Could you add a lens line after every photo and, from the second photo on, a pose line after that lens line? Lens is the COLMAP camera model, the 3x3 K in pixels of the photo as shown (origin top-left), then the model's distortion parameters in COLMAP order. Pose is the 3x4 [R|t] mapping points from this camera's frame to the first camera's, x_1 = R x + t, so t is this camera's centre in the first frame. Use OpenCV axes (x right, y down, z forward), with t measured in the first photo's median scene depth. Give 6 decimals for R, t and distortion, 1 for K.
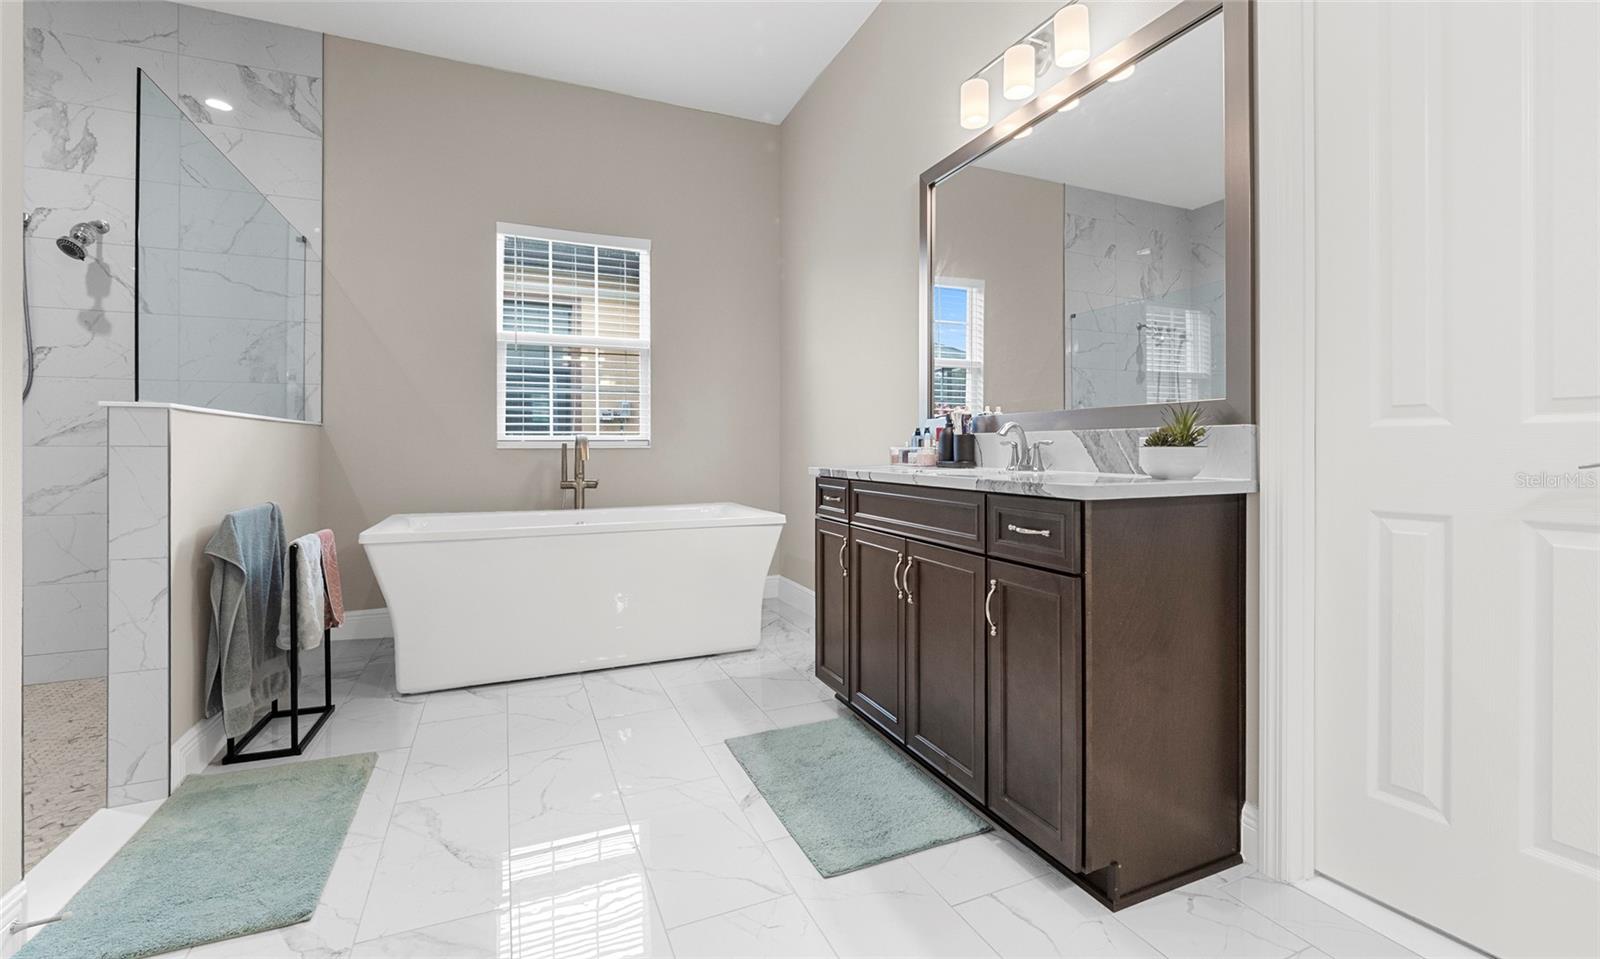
lens RADIAL K [[678.5, 0, 806.8], [0, 678.5, 444.0], [0, 0, 1]] dist [-0.005257, -0.000141]
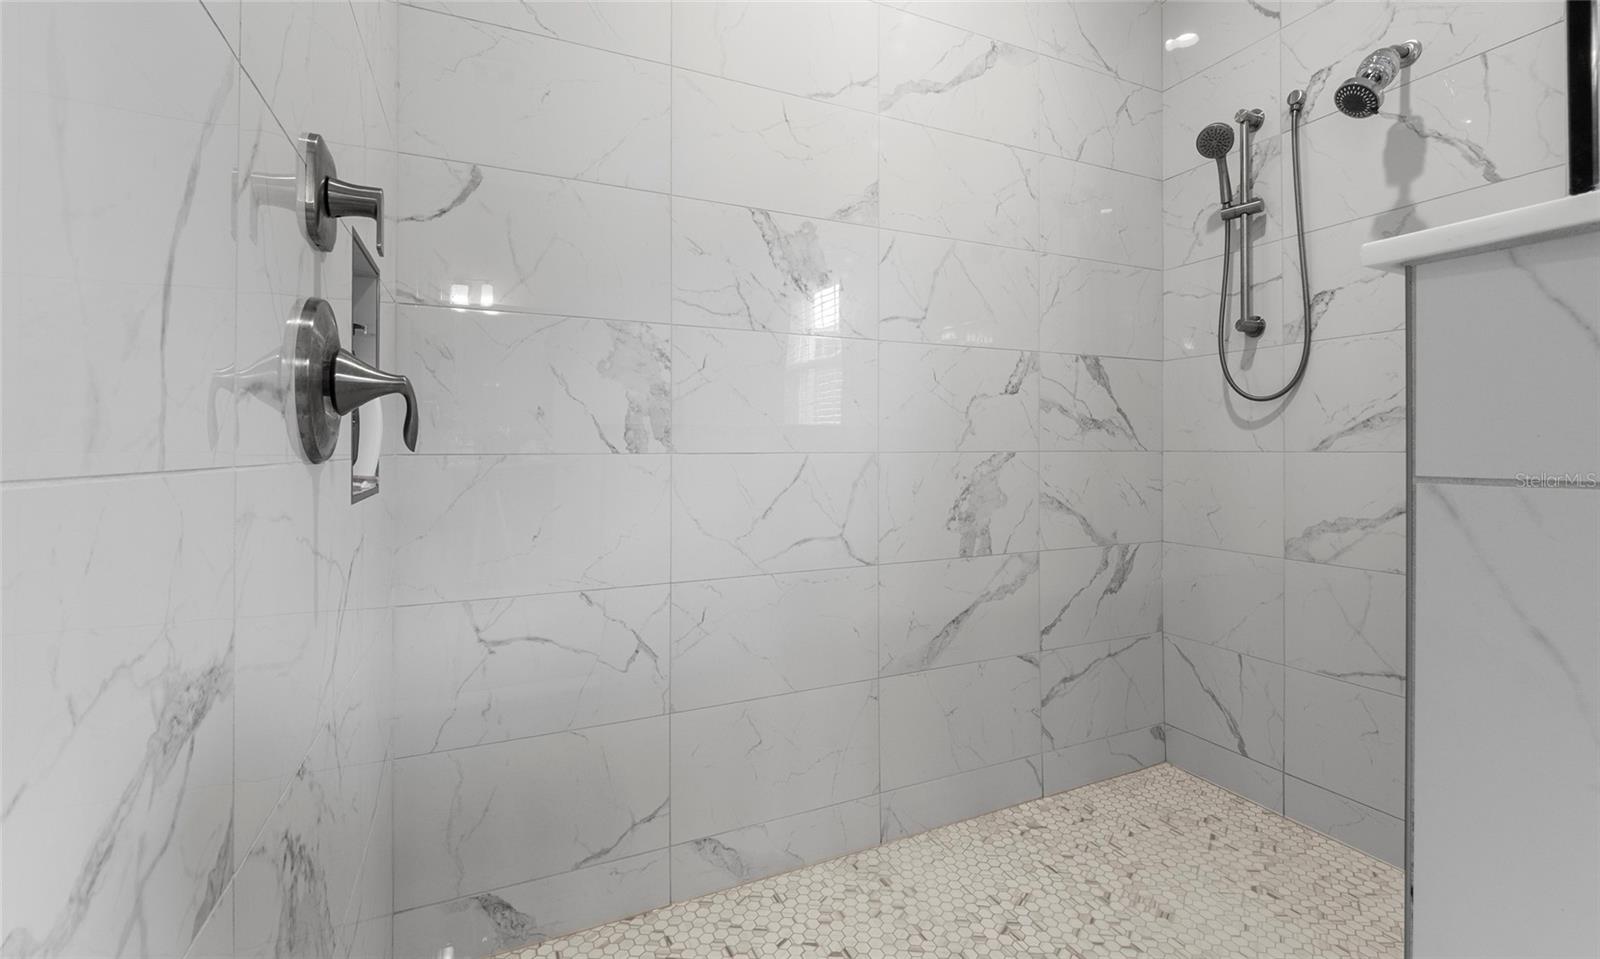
lens RADIAL K [[678.5, 0, 811.6], [0, 678.5, 445.0], [0, 0, 1]] dist [-0.005257, -0.000141]
pose [[0.030672, -0.004356, -0.999520, -0.527156], [0.001824, 0.999989, -0.004302, -0.001070], [0.999528, -0.001691, 0.030679, 0.510216]]
